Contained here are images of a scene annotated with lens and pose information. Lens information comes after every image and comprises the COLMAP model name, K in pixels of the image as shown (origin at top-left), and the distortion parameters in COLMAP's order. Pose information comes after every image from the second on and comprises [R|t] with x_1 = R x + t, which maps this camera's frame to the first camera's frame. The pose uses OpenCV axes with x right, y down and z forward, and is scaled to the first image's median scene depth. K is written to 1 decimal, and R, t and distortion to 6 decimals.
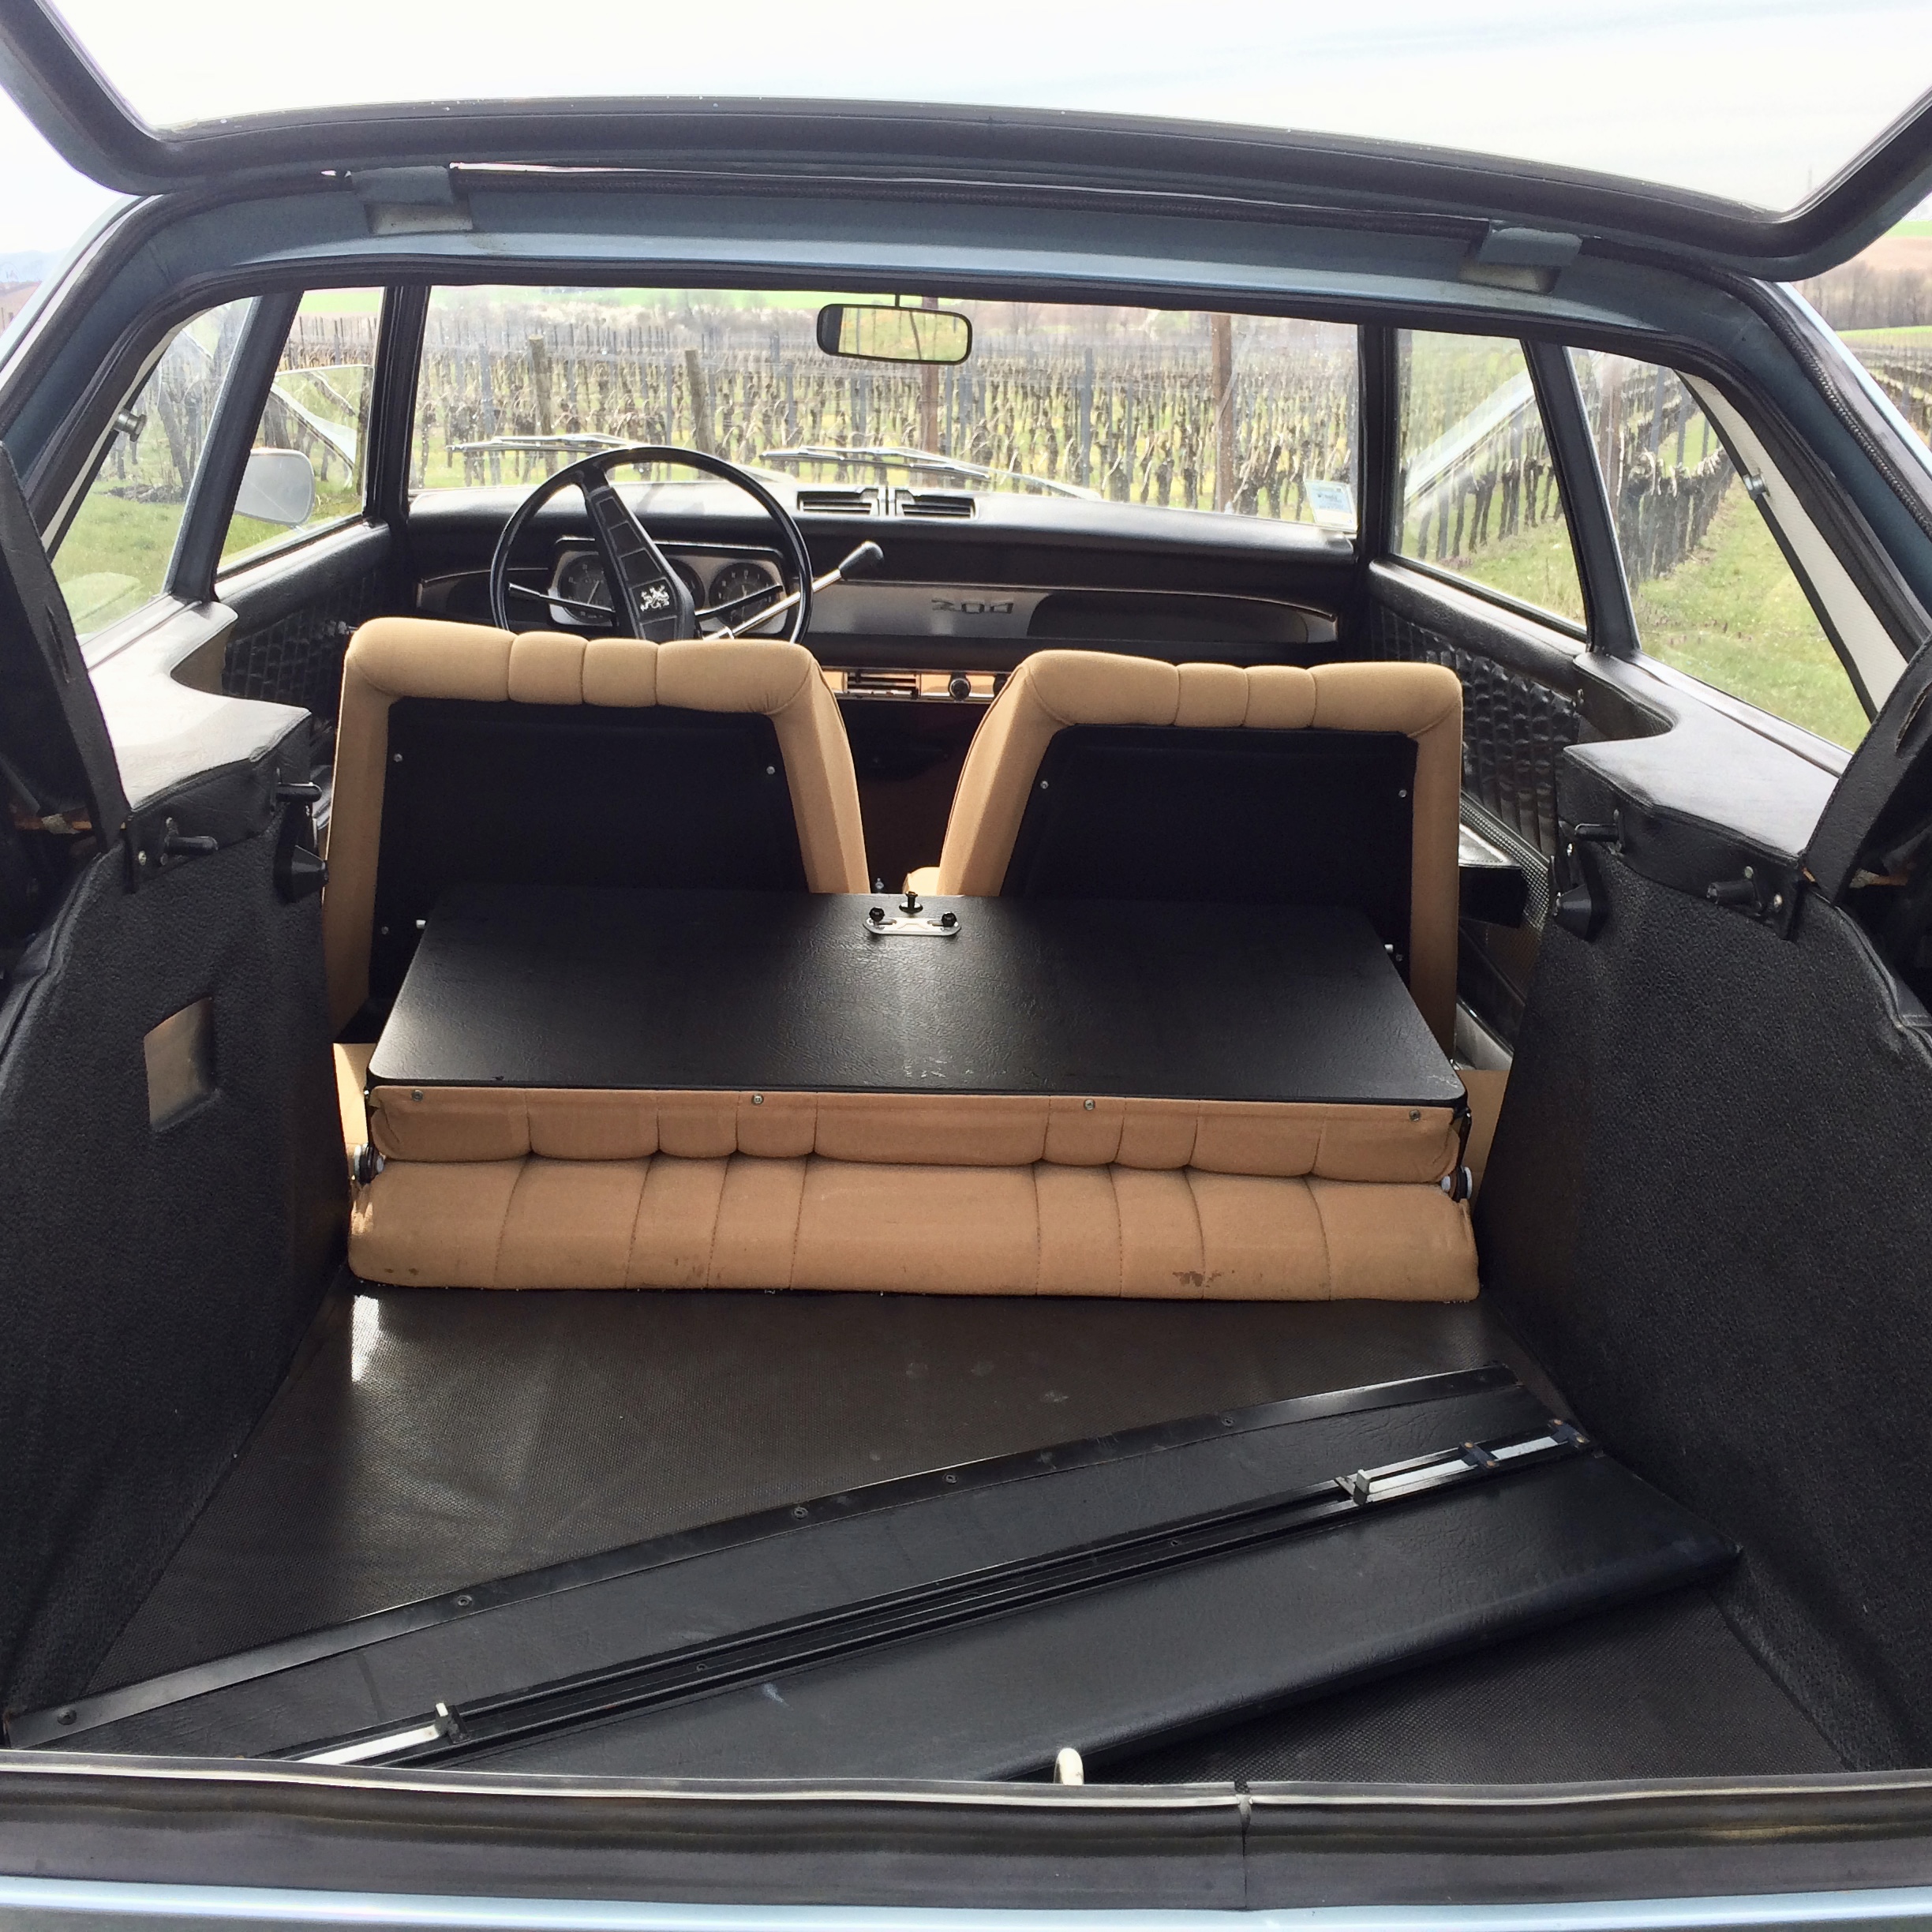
lens RADIAL K [[2193.2, 0, 937.0], [0, 2193.2, 974.3], [0, 0, 1]] dist [0.044138, -0.016597]
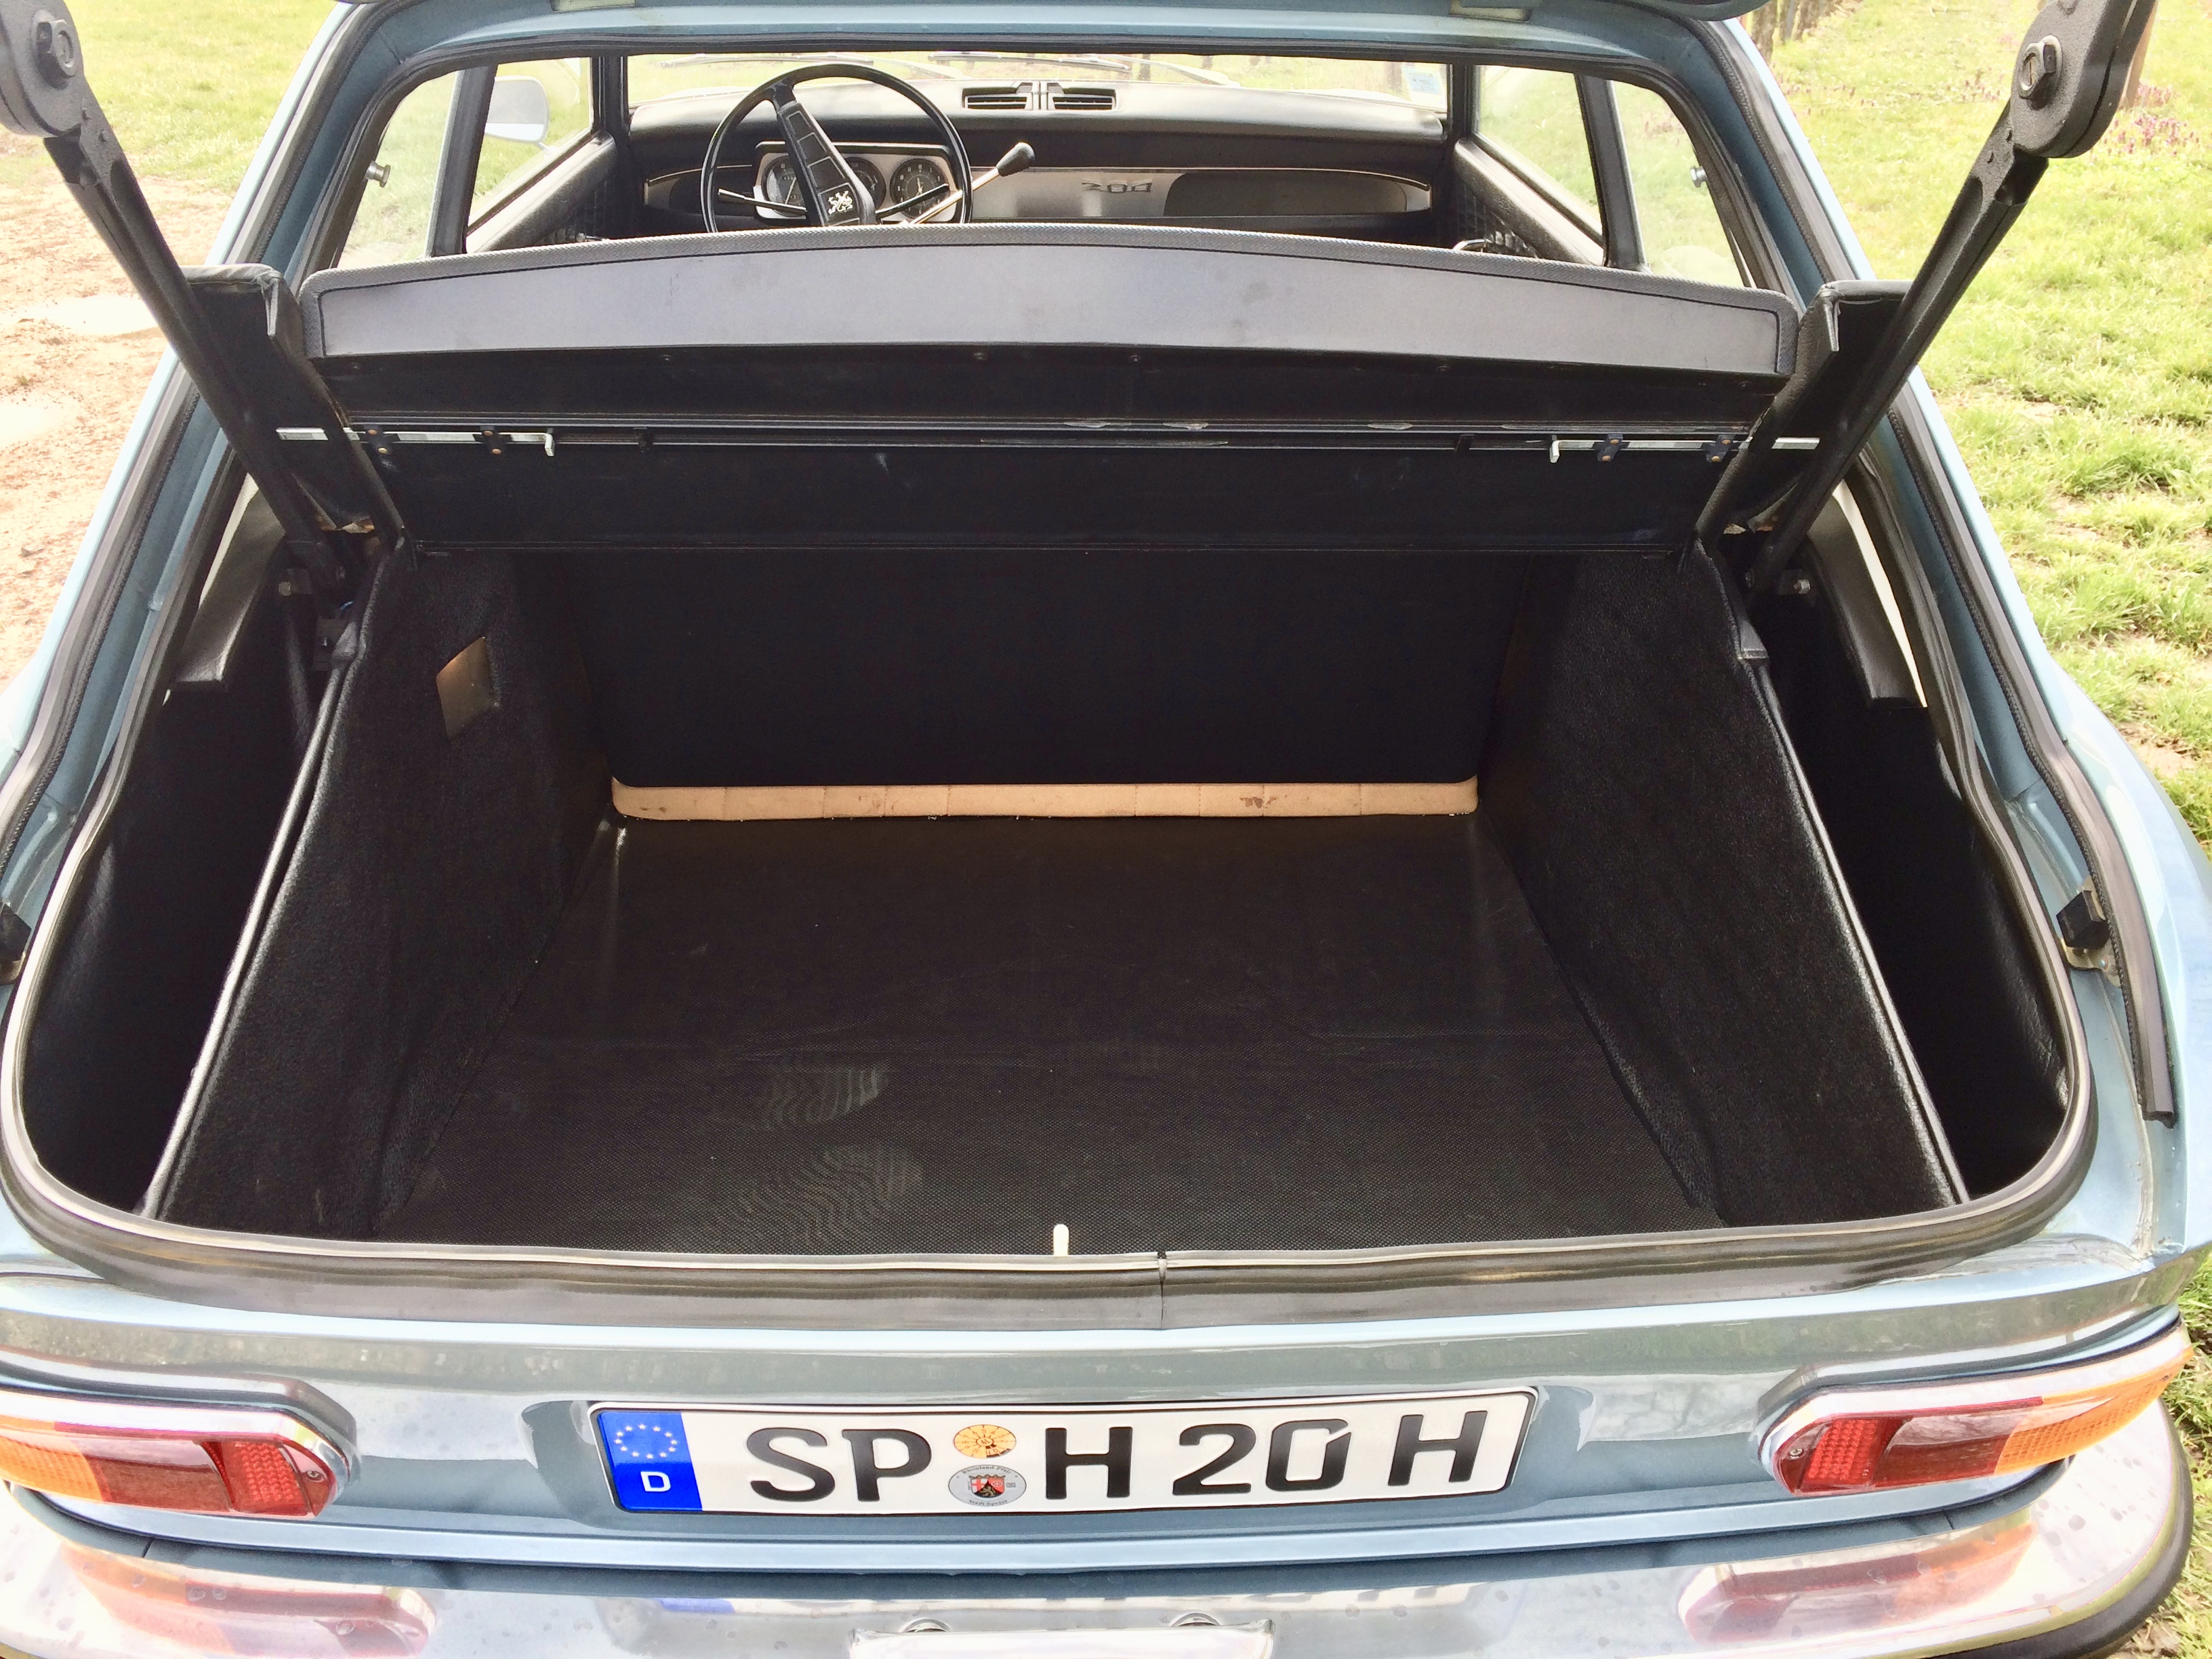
lens RADIAL K [[1906.6, 0, 1106.0], [0, 1906.6, 829.5], [0, 0, 1]] dist [0.082512, -0.111746]
pose [[0.998920, -0.016506, -0.043432, 0.054302], [0.026110, 0.972630, 0.230886, -0.078634], [0.038433, -0.231771, 0.972011, -0.080444]]
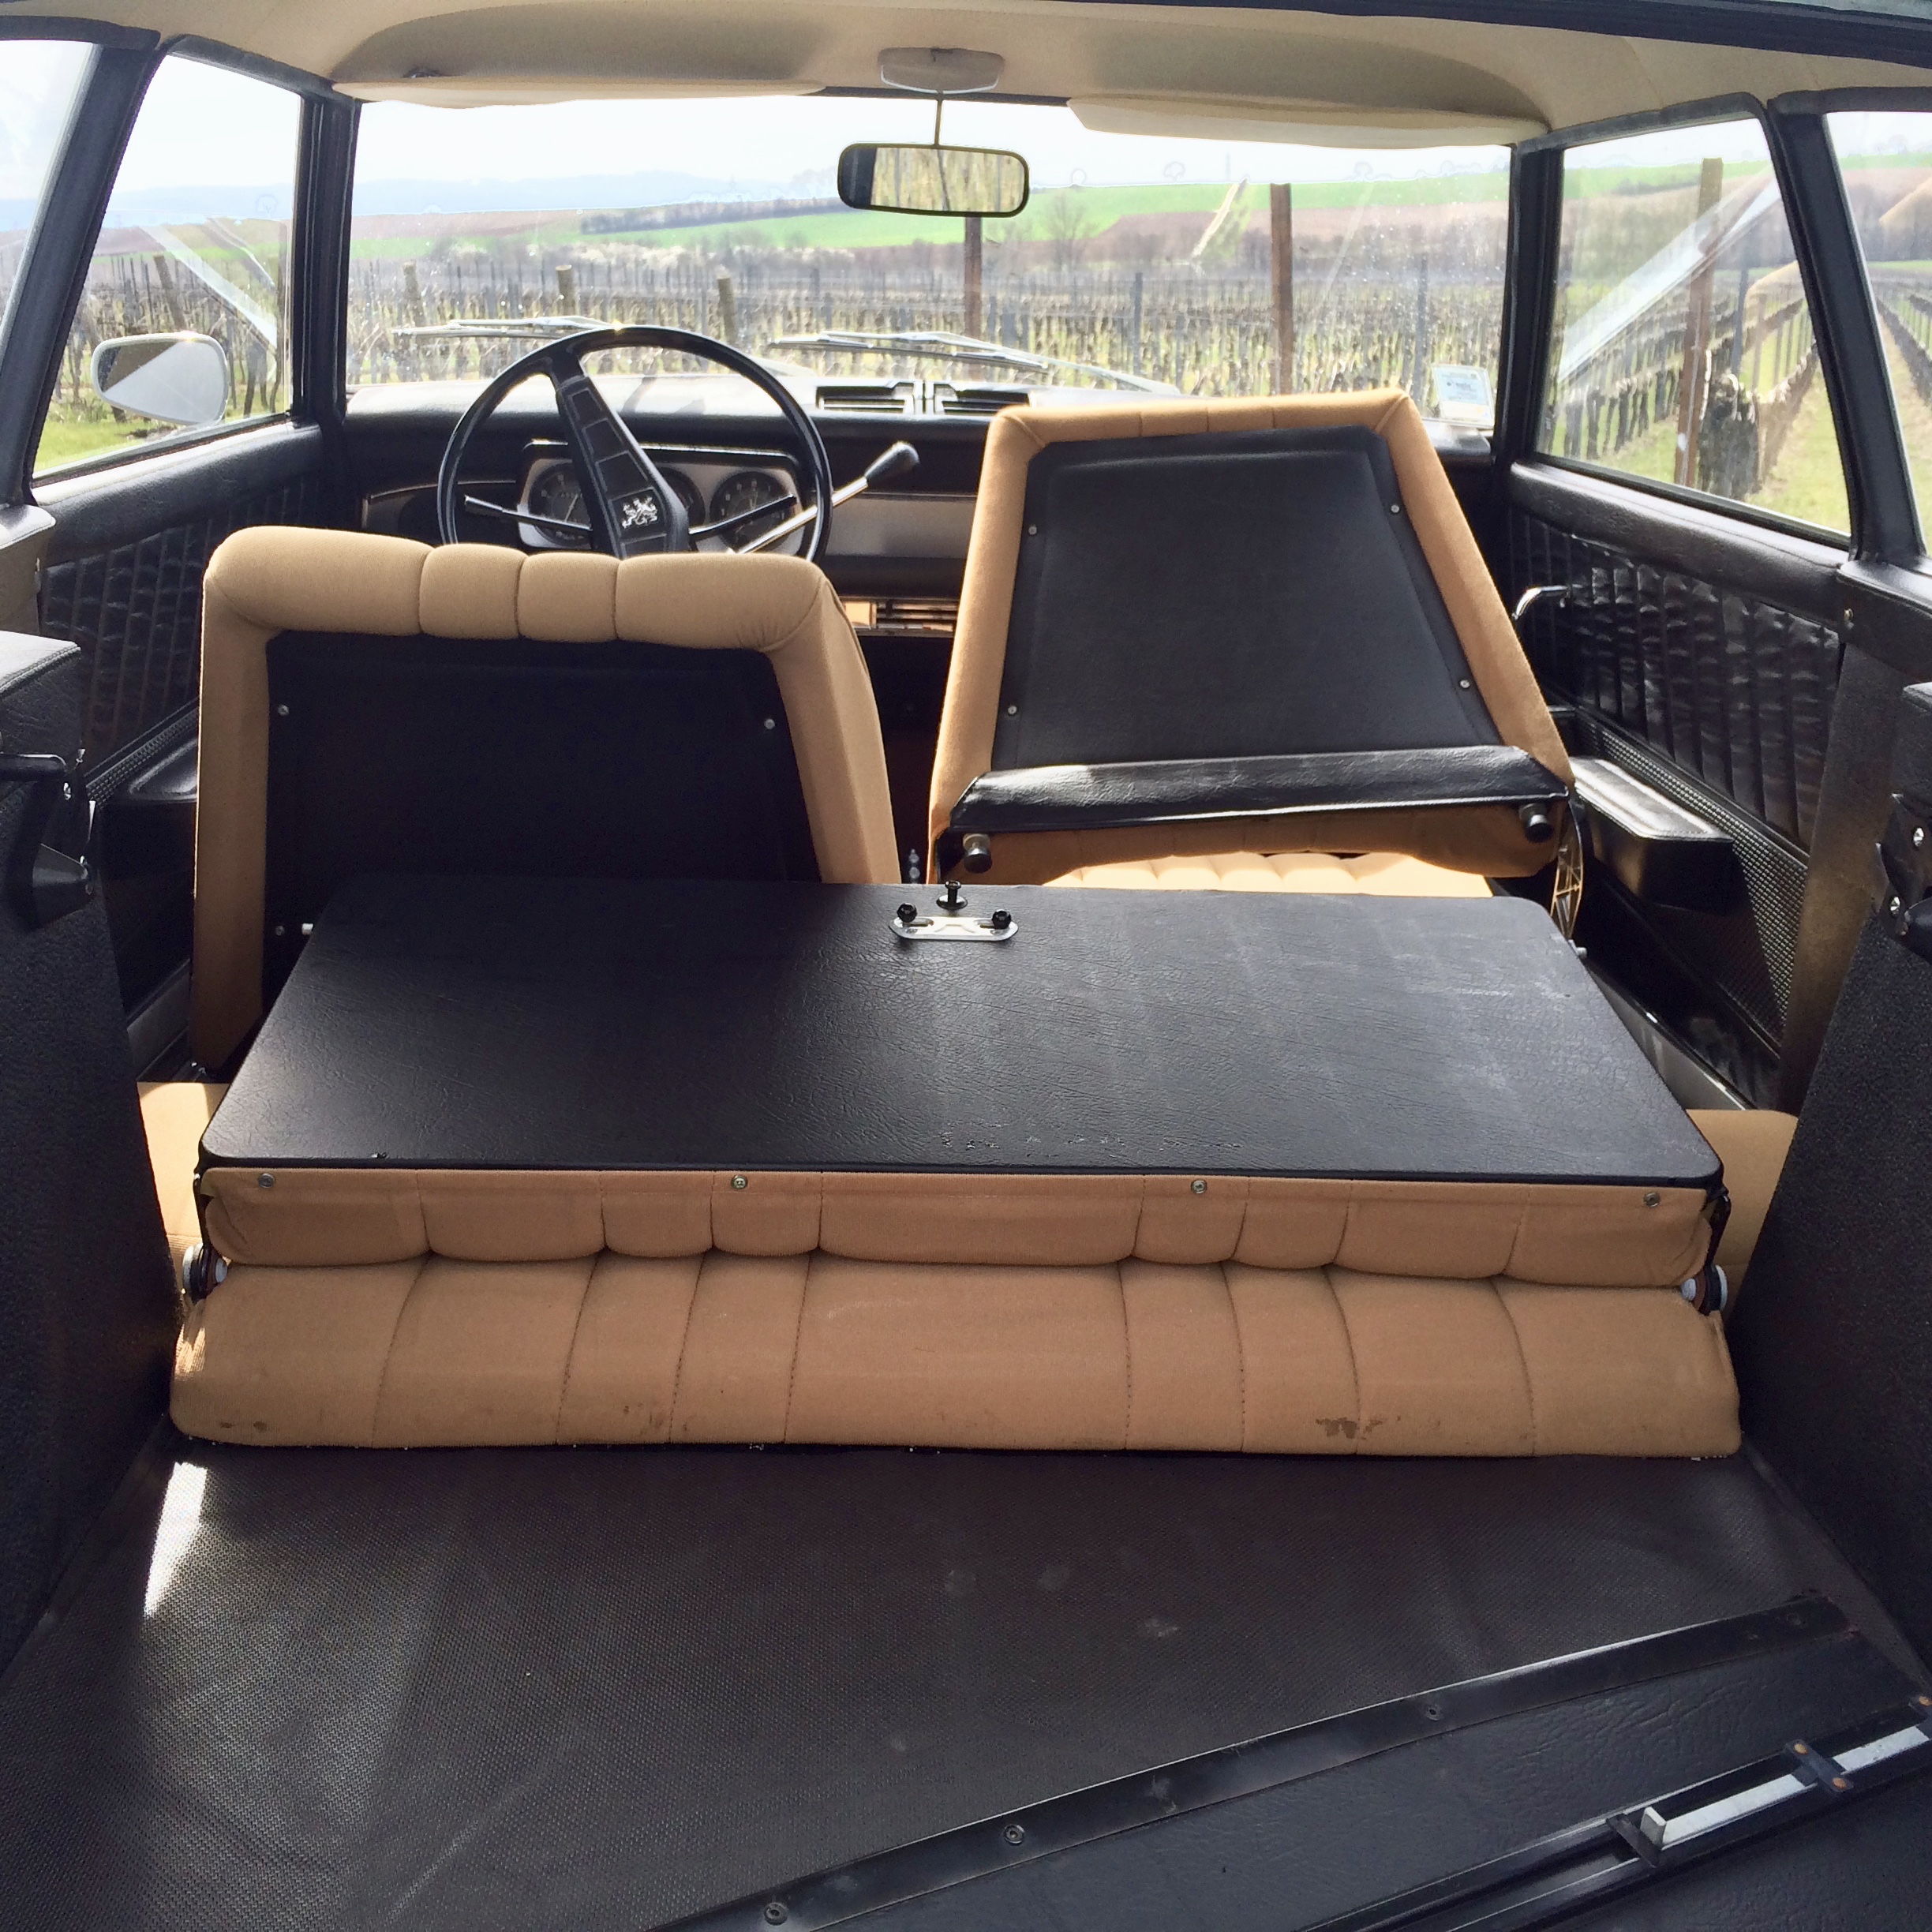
lens RADIAL K [[2044.1, 0, 875.0], [0, 2044.1, 907.2], [0, 0, 1]] dist [0.059628, 0.004440]
pose [[0.998756, 0.000155, -0.049867, -0.002578], [-0.000022, 0.999996, 0.002659, -0.026016], [0.049868, -0.002654, 0.998752, 0.241666]]
